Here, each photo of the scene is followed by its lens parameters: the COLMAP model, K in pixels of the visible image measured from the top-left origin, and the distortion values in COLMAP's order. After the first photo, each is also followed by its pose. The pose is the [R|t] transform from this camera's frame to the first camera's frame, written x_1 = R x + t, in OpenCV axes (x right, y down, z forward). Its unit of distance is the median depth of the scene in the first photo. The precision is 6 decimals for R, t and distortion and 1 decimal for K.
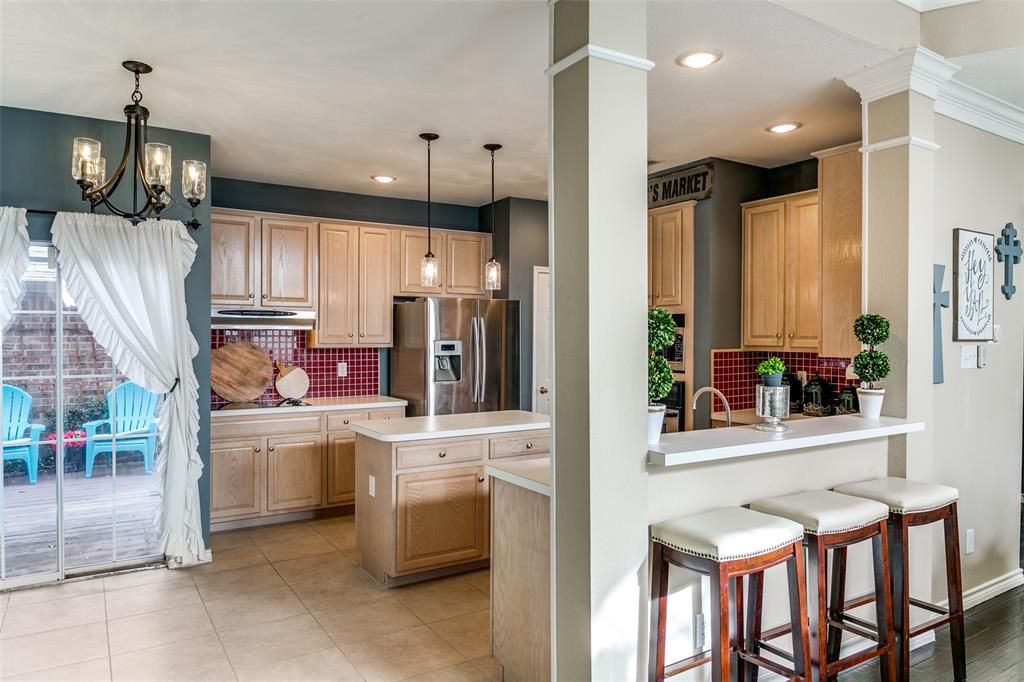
lens RADIAL K [[648.4, 0, 484.2], [0, 648.4, 338.6], [0, 0, 1]] dist [-0.003567, -0.000884]
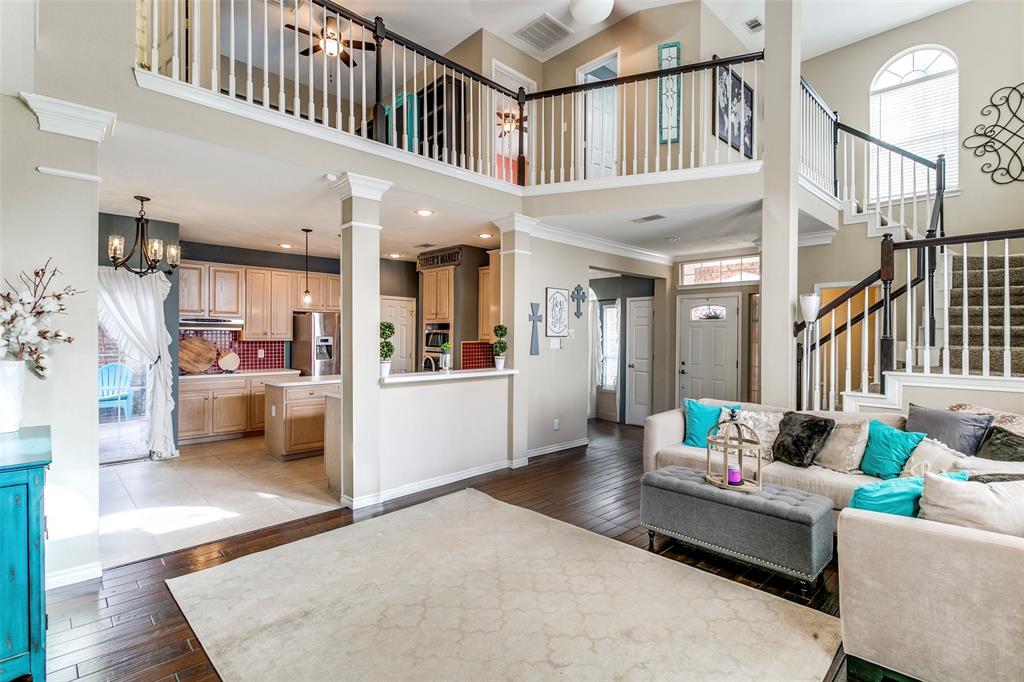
lens RADIAL K [[493.8, 0, 509.5], [0, 493.8, 337.9], [0, 0, 1]] dist [0.002362, 0.000592]
pose [[0.975005, 0.001945, 0.222173, 0.156385], [-0.001652, 0.999998, -0.001506, 0.008421], [-0.222175, 0.001102, 0.975006, -0.500891]]
